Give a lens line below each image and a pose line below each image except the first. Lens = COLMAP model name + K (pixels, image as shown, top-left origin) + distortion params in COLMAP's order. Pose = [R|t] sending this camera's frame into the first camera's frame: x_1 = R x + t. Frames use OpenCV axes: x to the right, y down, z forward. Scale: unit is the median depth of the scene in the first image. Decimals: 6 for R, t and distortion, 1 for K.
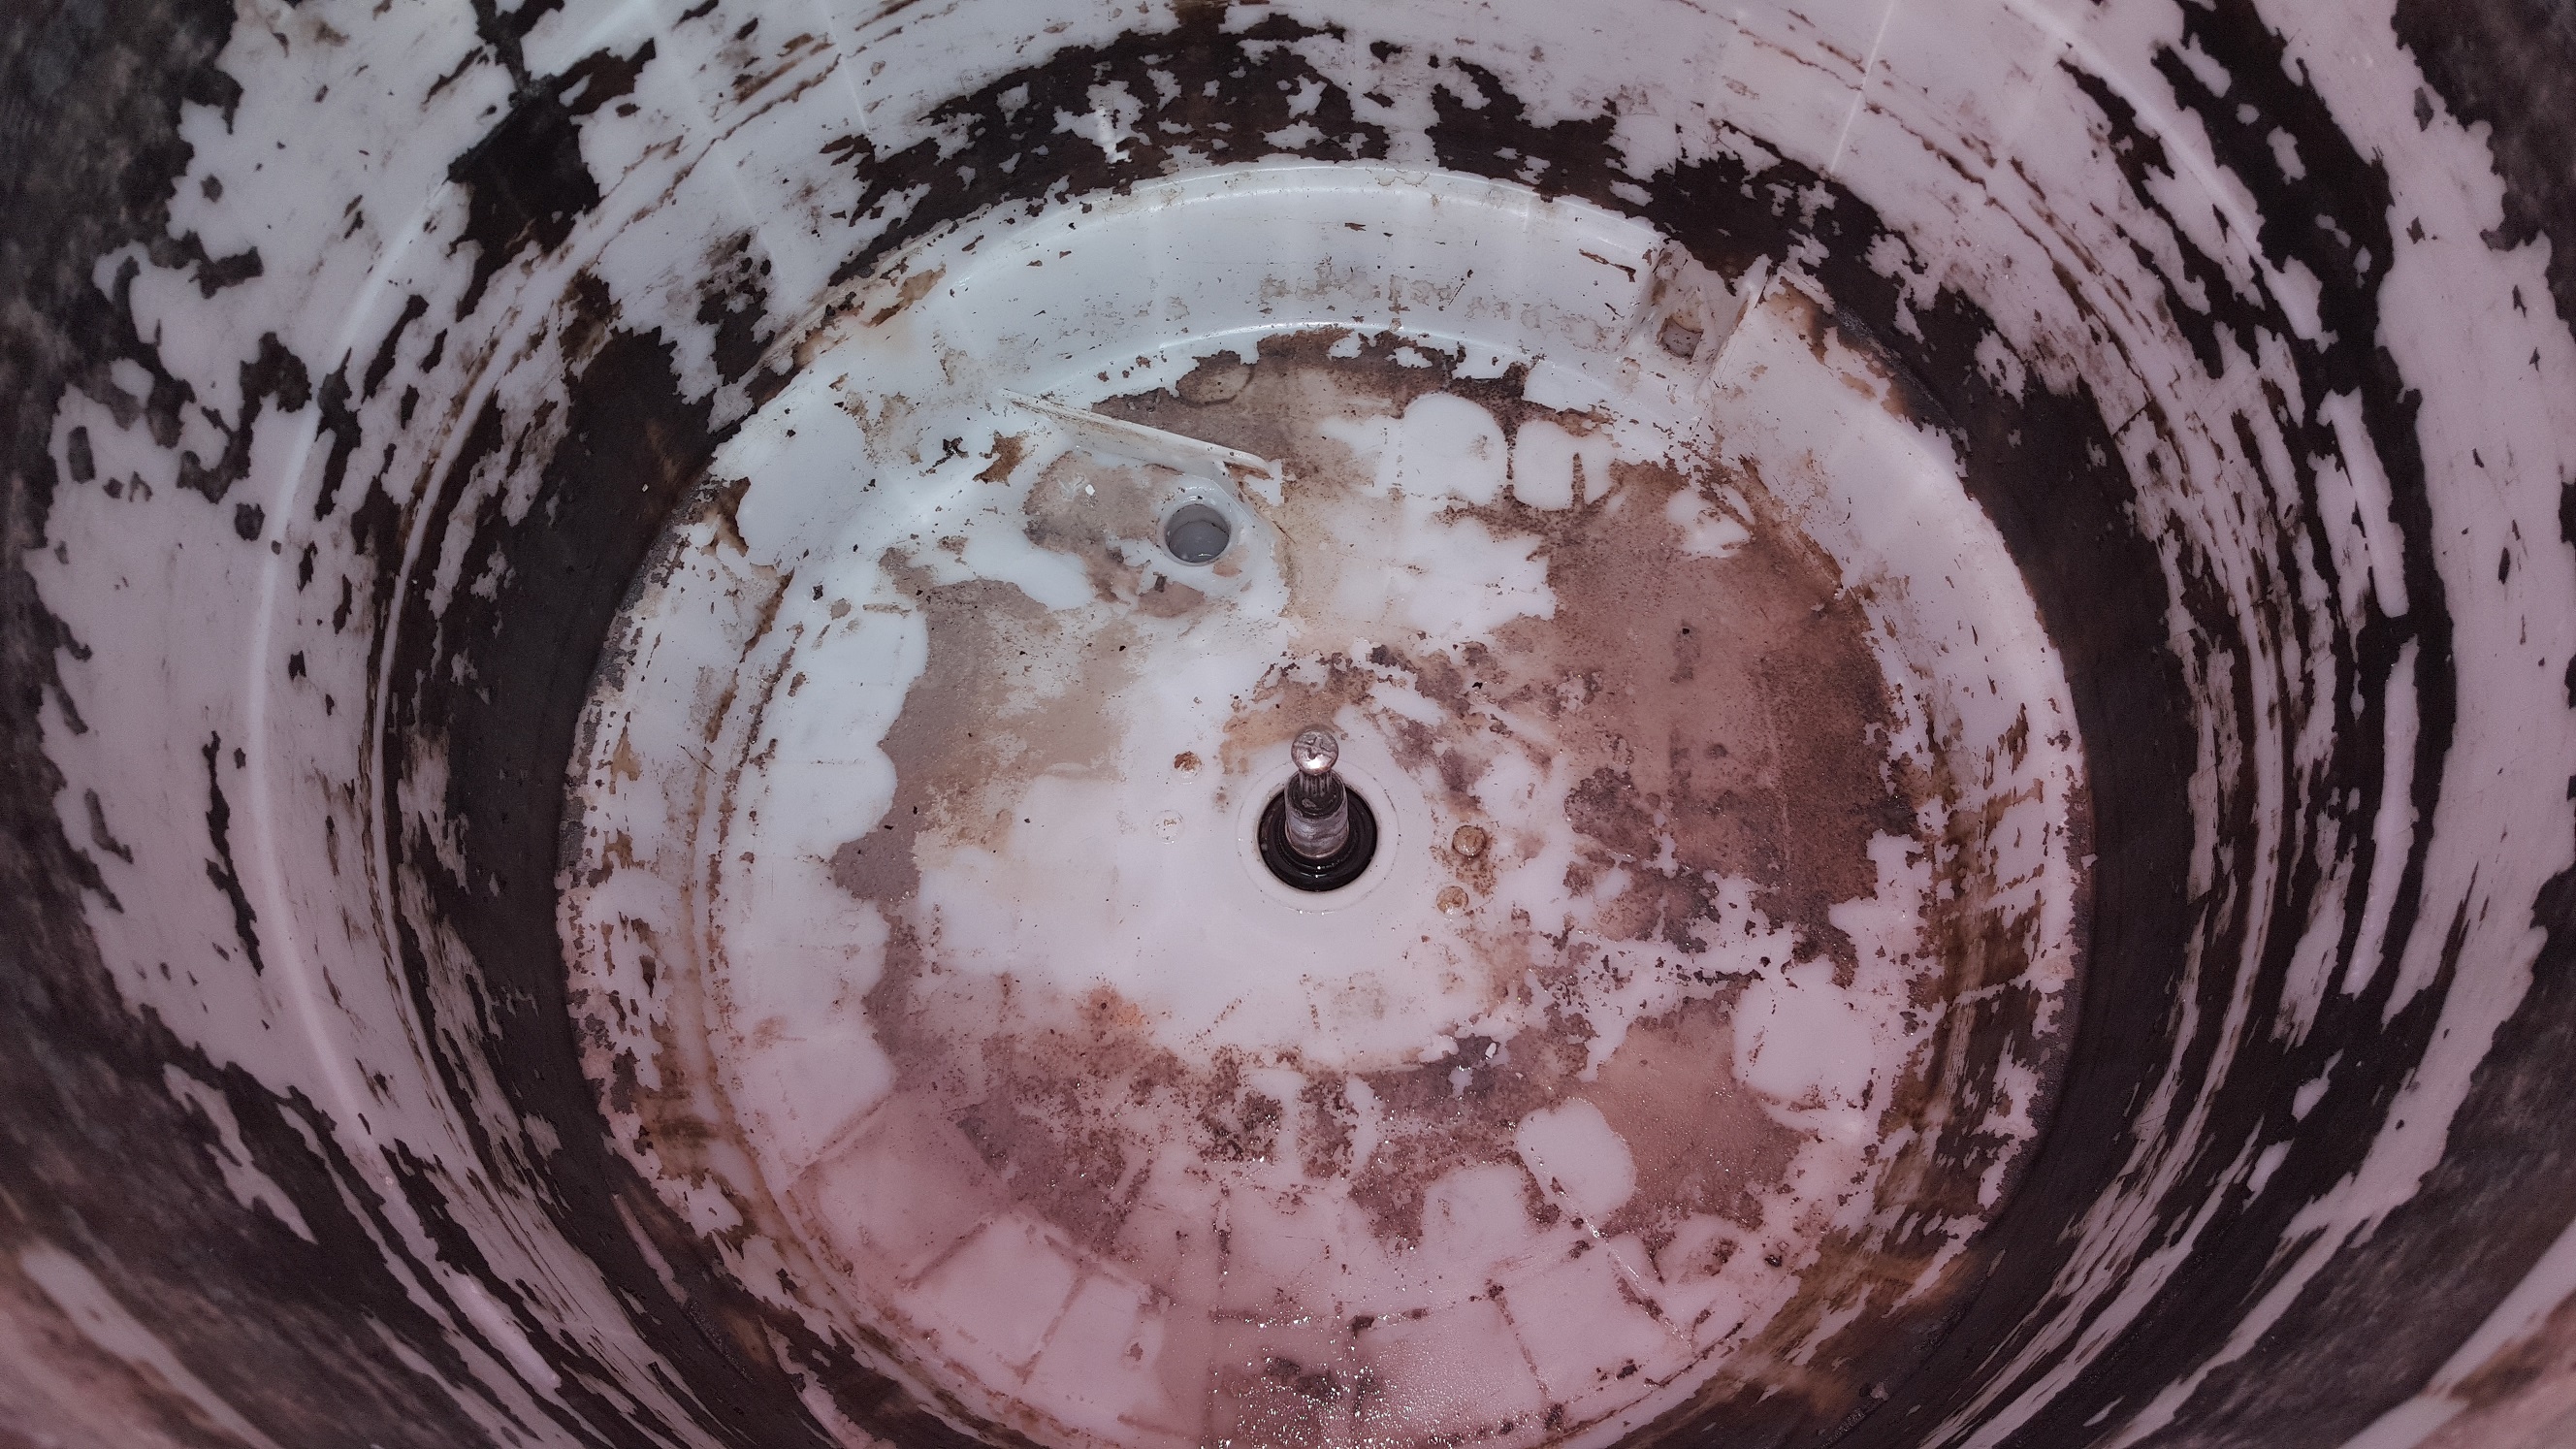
lens RADIAL K [[1882.8, 0, 1290.8], [0, 1882.8, 671.6], [0, 0, 1]] dist [0.224160, -0.278479]
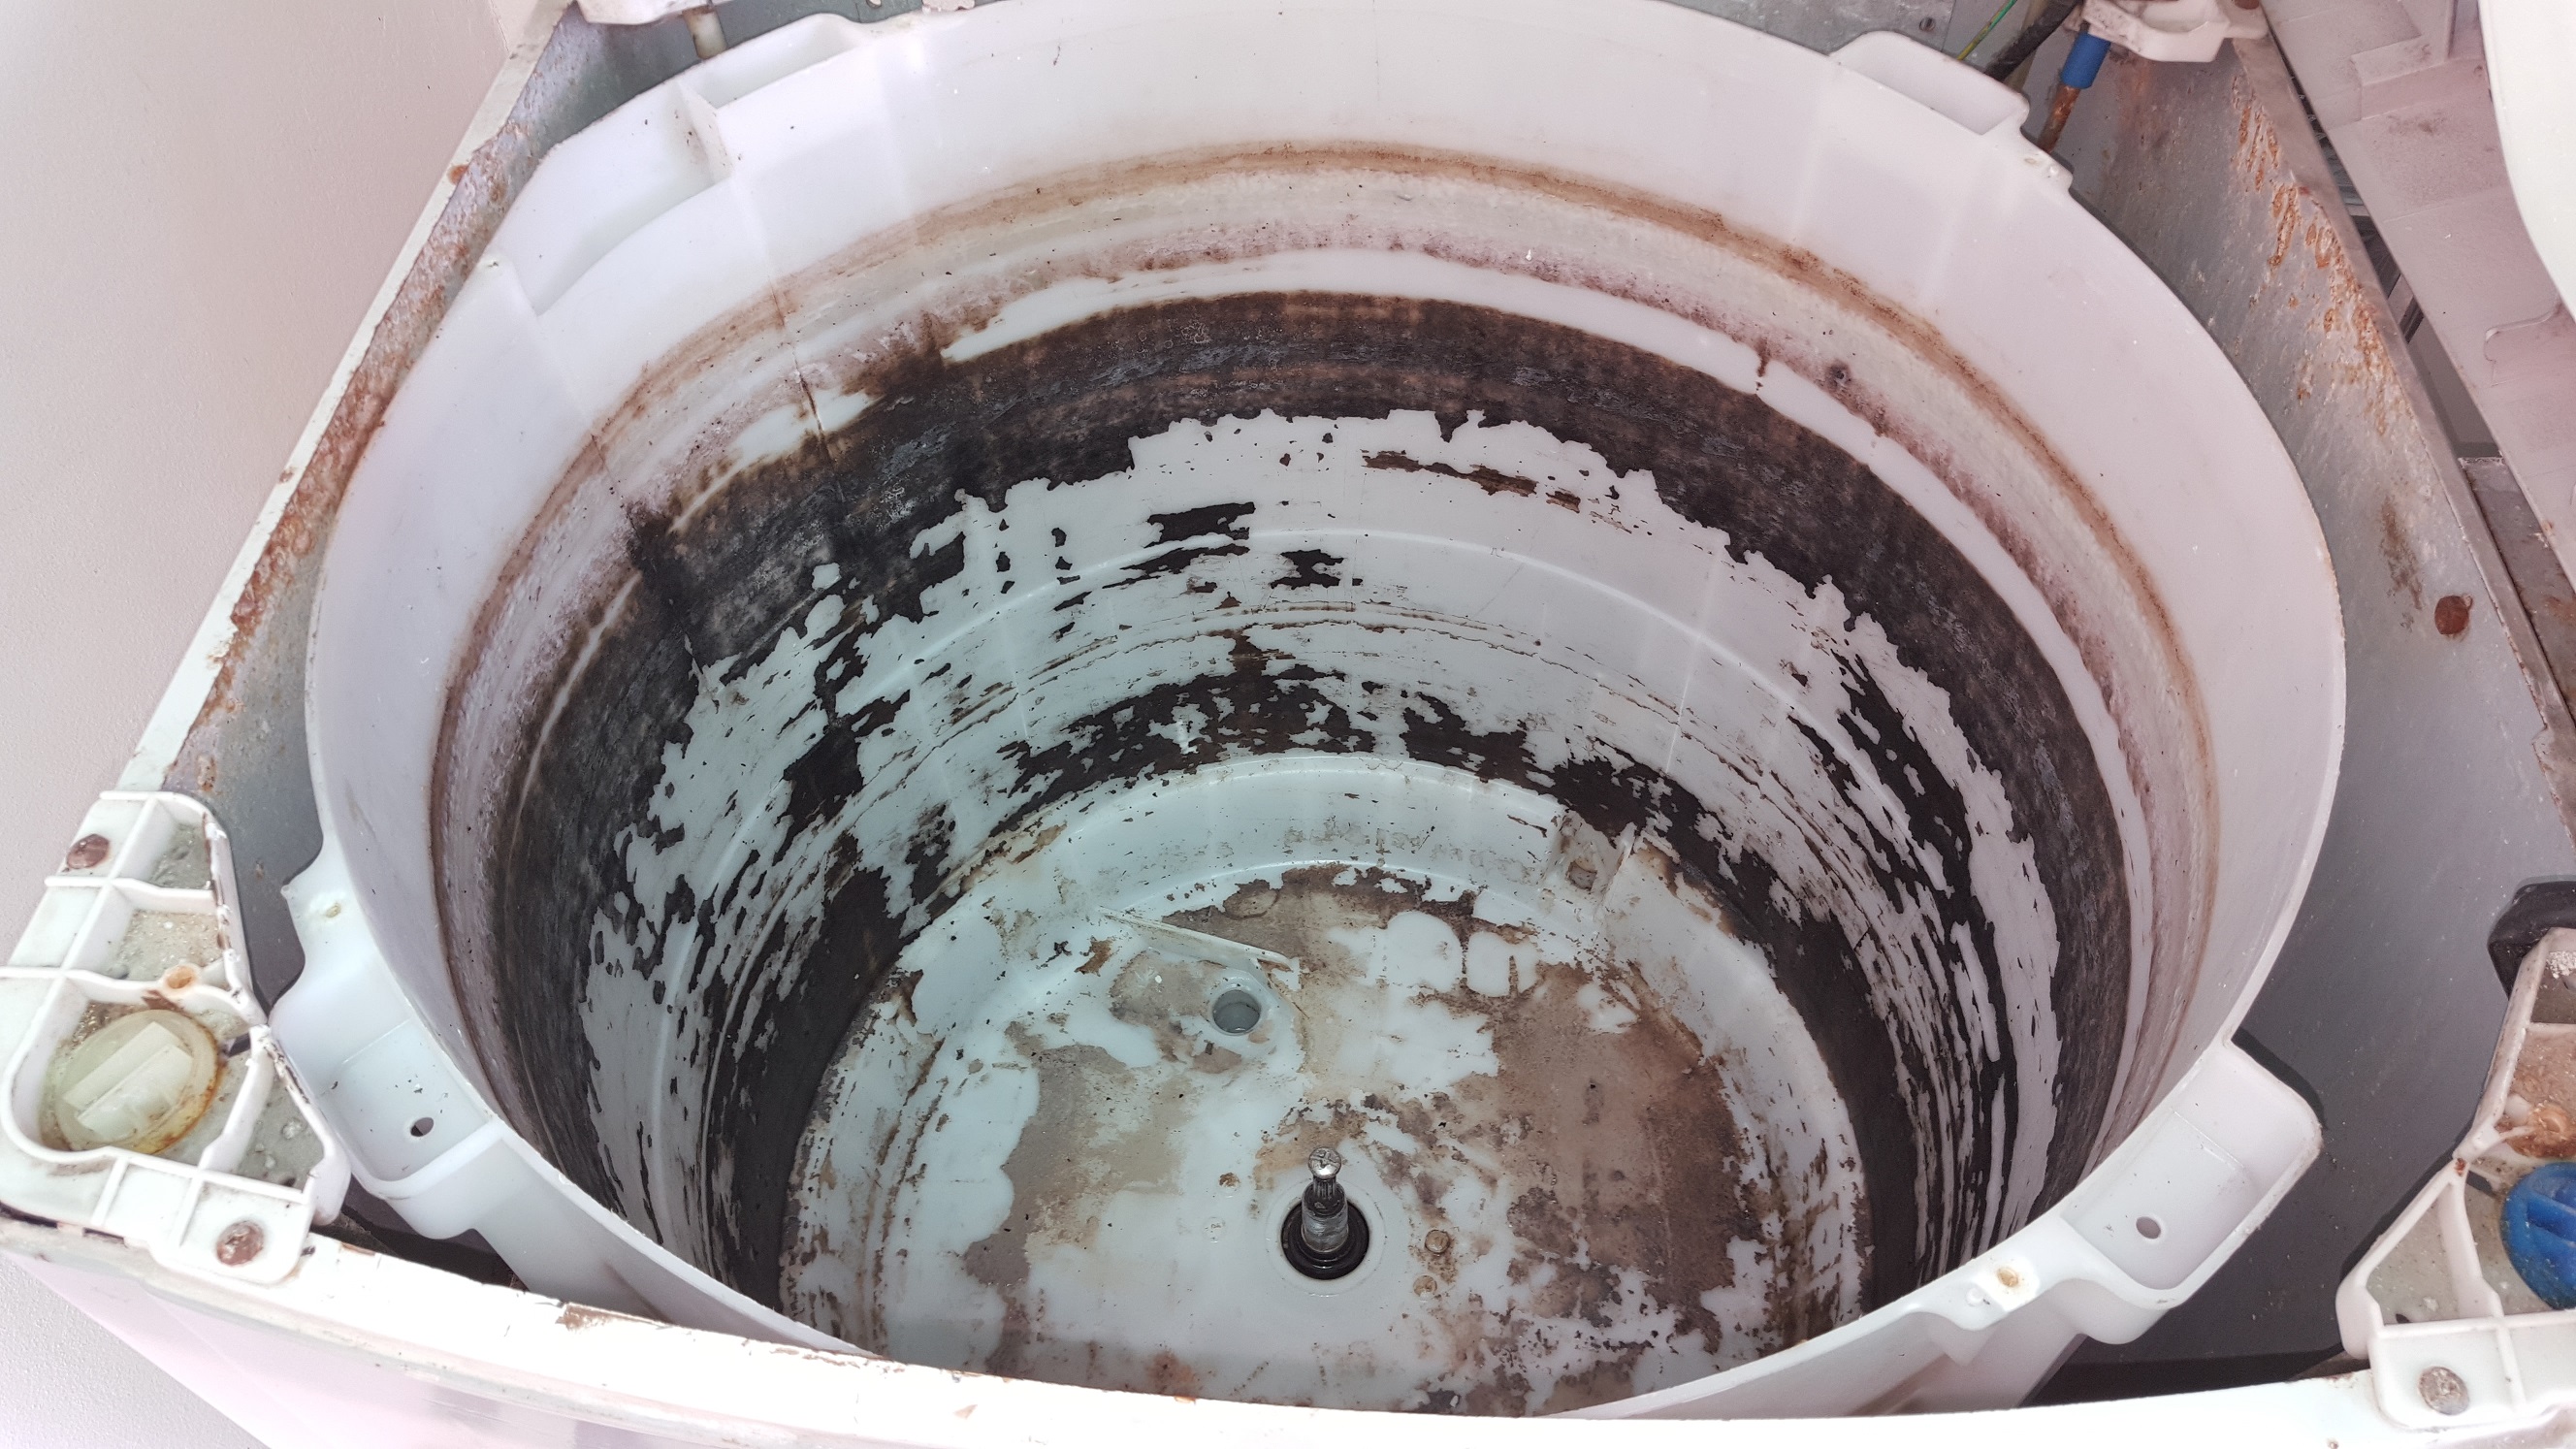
lens RADIAL K [[1860.0, 0, 1288.0], [0, 1860.0, 724.5], [0, 0, 1]] dist [0.120931, -0.207232]
pose [[0.999960, 0.008870, 0.001125, -0.017383], [-0.008326, 0.969673, -0.244265, 0.060145], [-0.003258, 0.244246, 0.969708, -0.395365]]
